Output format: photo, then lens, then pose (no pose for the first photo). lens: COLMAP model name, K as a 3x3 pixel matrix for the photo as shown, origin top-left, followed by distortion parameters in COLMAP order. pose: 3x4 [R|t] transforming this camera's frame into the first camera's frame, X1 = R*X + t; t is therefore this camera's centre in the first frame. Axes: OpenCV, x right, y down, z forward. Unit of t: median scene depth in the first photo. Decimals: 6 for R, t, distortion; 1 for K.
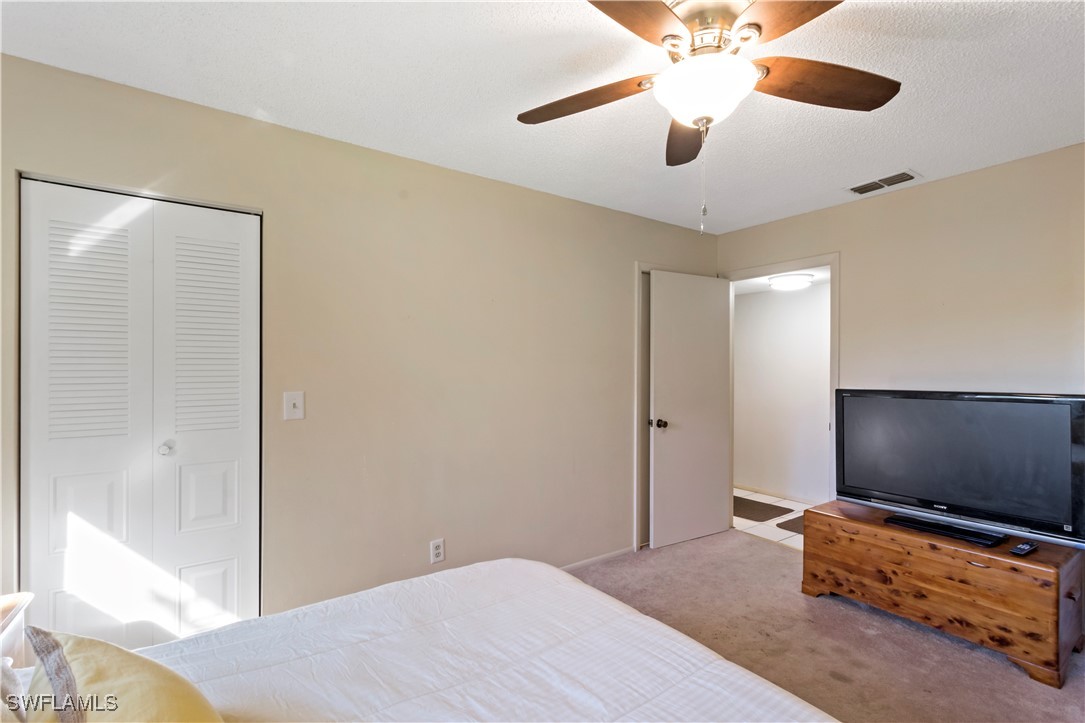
lens RADIAL K [[490.5, 0, 543.6], [0, 490.5, 383.0], [0, 0, 1]] dist [-0.001920, -0.000338]
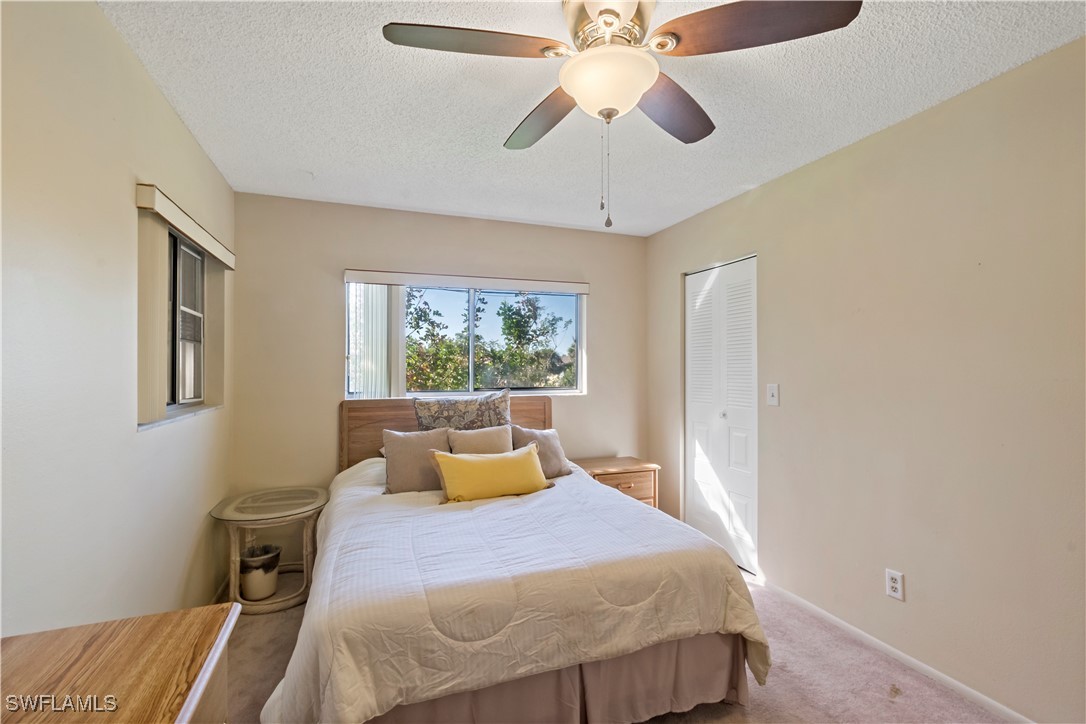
lens RADIAL K [[494.0, 0, 555.2], [0, 494.0, 368.6], [0, 0, 1]] dist [-0.000436, -0.000329]
pose [[-0.229237, 0.008143, -0.973337, 0.952183], [-0.027977, 0.999497, 0.014951, -0.029348], [0.972968, 0.030658, -0.228894, 0.798955]]
